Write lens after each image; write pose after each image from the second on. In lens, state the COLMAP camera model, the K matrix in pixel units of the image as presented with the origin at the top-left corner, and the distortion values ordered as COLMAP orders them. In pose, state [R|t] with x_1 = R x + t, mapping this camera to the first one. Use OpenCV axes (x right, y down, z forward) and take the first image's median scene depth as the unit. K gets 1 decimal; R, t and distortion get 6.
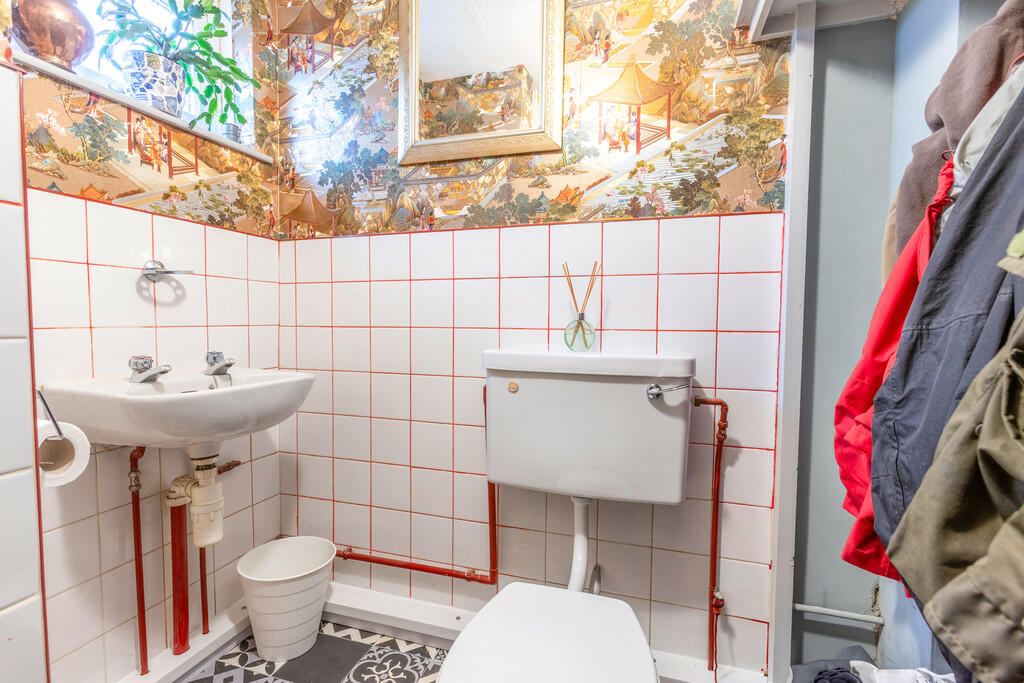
lens RADIAL K [[461.2, 0, 512.0], [0, 461.2, 341.5], [0, 0, 1]] dist [-0.001546, 0.000267]
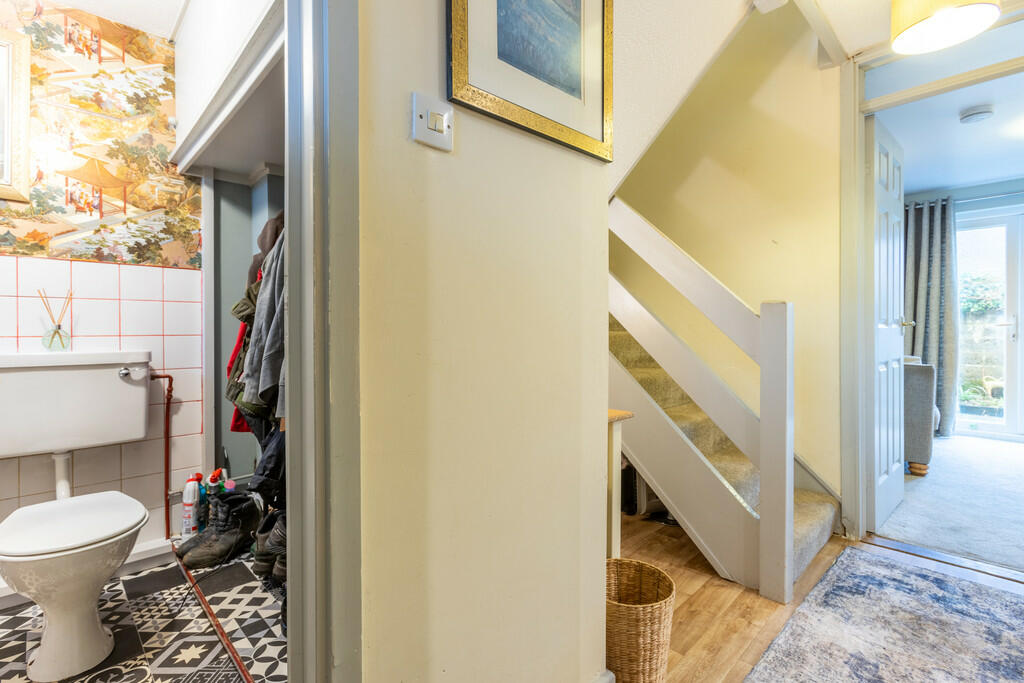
lens RADIAL K [[487.7, 0, 510.8], [0, 487.7, 328.9], [0, 0, 1]] dist [-0.002415, -0.000137]
pose [[0.484122, -0.010692, 0.874935, -0.497472], [0.049955, 0.998632, -0.015438, 0.046096], [-0.873573, 0.051181, 0.483994, -0.969318]]
